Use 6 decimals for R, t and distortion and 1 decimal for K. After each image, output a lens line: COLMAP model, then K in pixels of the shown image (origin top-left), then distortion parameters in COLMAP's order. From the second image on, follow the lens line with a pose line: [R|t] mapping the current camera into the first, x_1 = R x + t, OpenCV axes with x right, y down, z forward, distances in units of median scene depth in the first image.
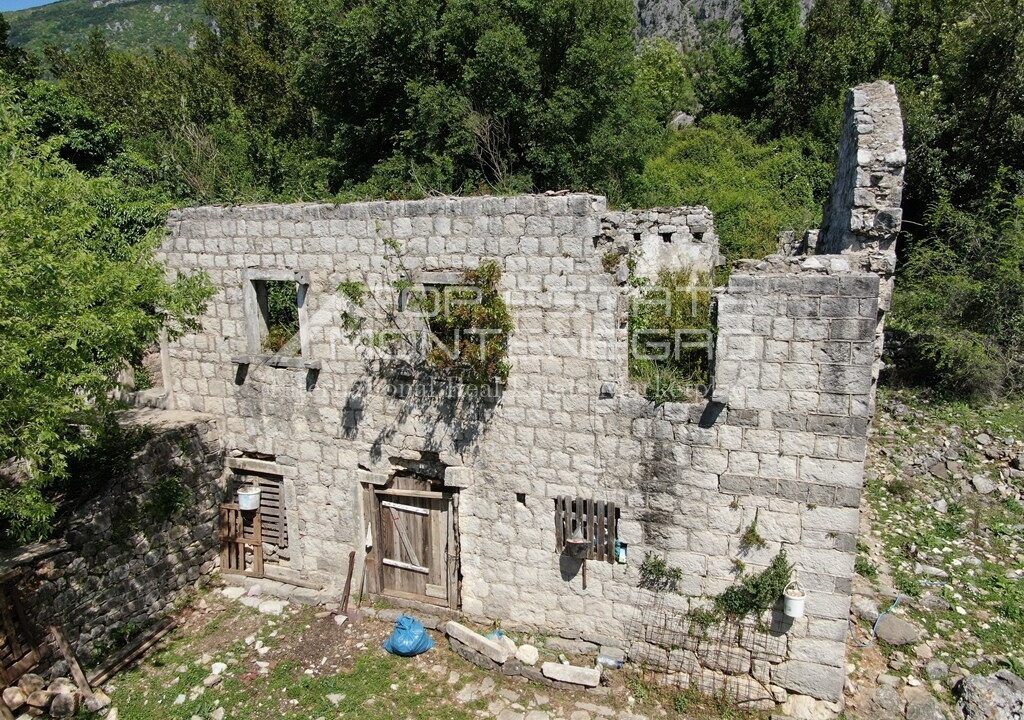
lens RADIAL K [[740.1, 0, 512.1], [0, 740.1, 360.5], [0, 0, 1]] dist [-0.018728, 0.011319]
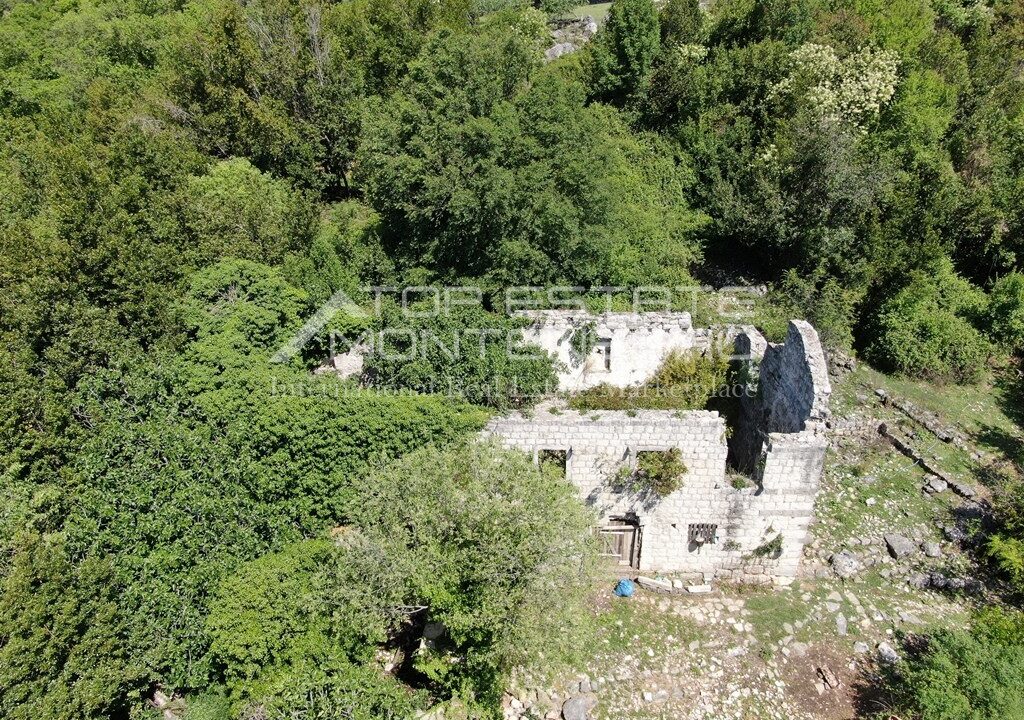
lens RADIAL K [[740.1, 0, 511.7], [0, 740.1, 359.5], [0, 0, 1]] dist [-0.018728, 0.011319]
pose [[0.946625, -0.154390, 0.282958, -1.038447], [0.070875, 0.956042, 0.284536, -1.001801], [-0.314449, -0.249294, 0.915955, -0.827188]]
